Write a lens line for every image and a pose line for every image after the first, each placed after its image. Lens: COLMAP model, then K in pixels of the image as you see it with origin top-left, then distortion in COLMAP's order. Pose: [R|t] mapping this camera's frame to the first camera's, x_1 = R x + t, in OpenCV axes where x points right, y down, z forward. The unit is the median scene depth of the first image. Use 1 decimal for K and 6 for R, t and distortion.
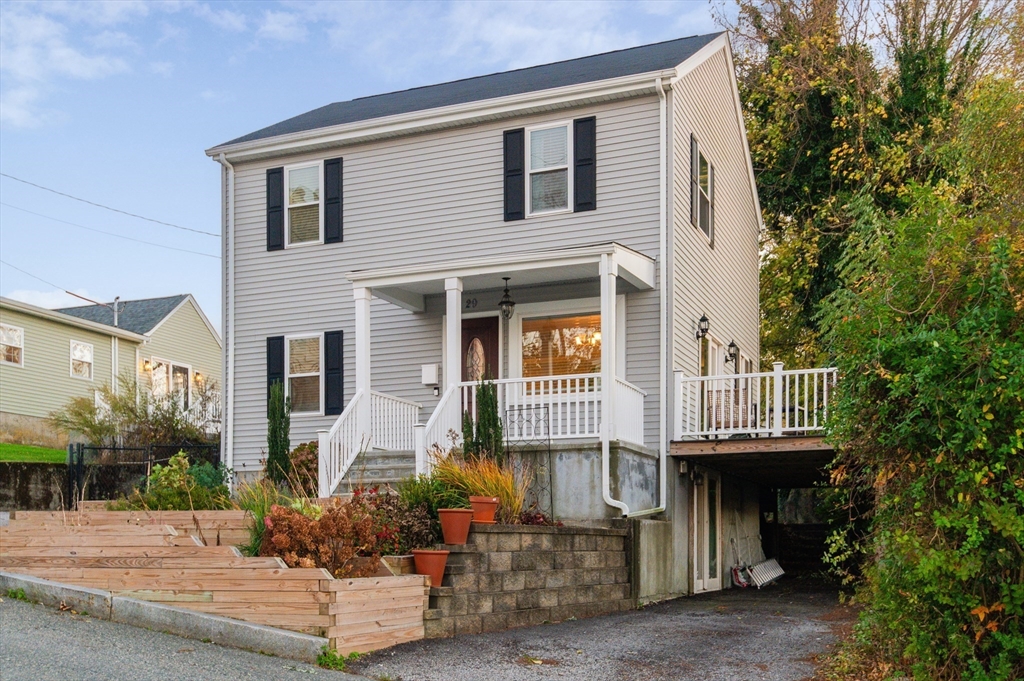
lens RADIAL K [[1013.1, 0, 514.9], [0, 1013.1, 402.3], [0, 0, 1]] dist [0.016521, 0.000000]
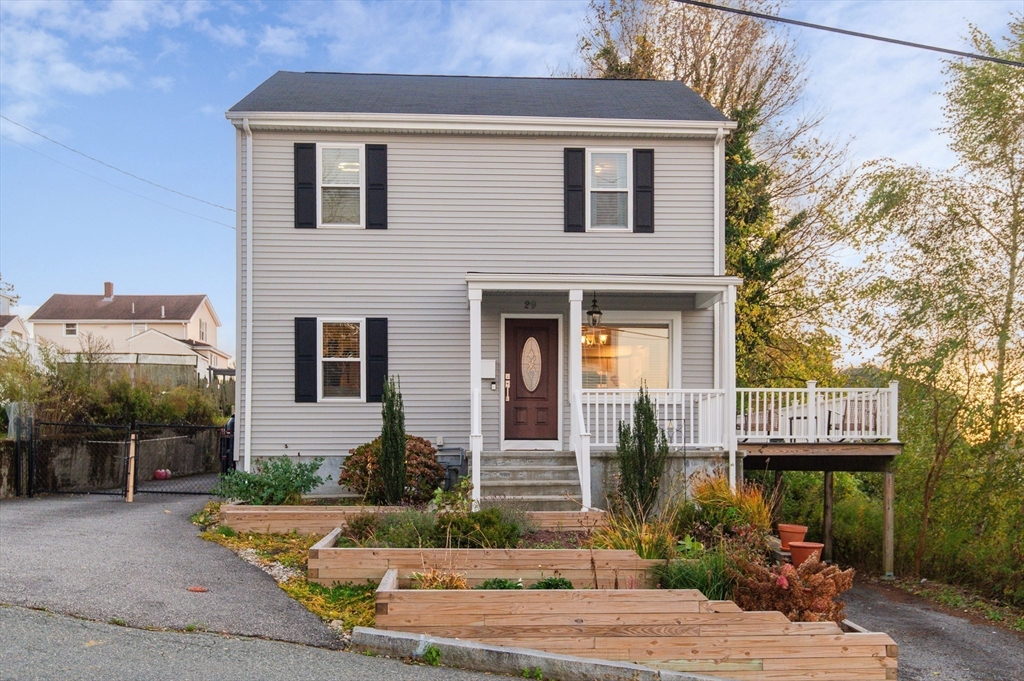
lens RADIAL K [[883.1, 0, 512.2], [0, 883.1, 342.0], [0, 0, 1]] dist [0.029624, -0.004007]
pose [[0.912367, 0.055189, 0.405635, -0.446597], [-0.055817, 0.998388, -0.010292, -0.049094], [-0.405549, -0.013251, 0.913977, 0.161564]]
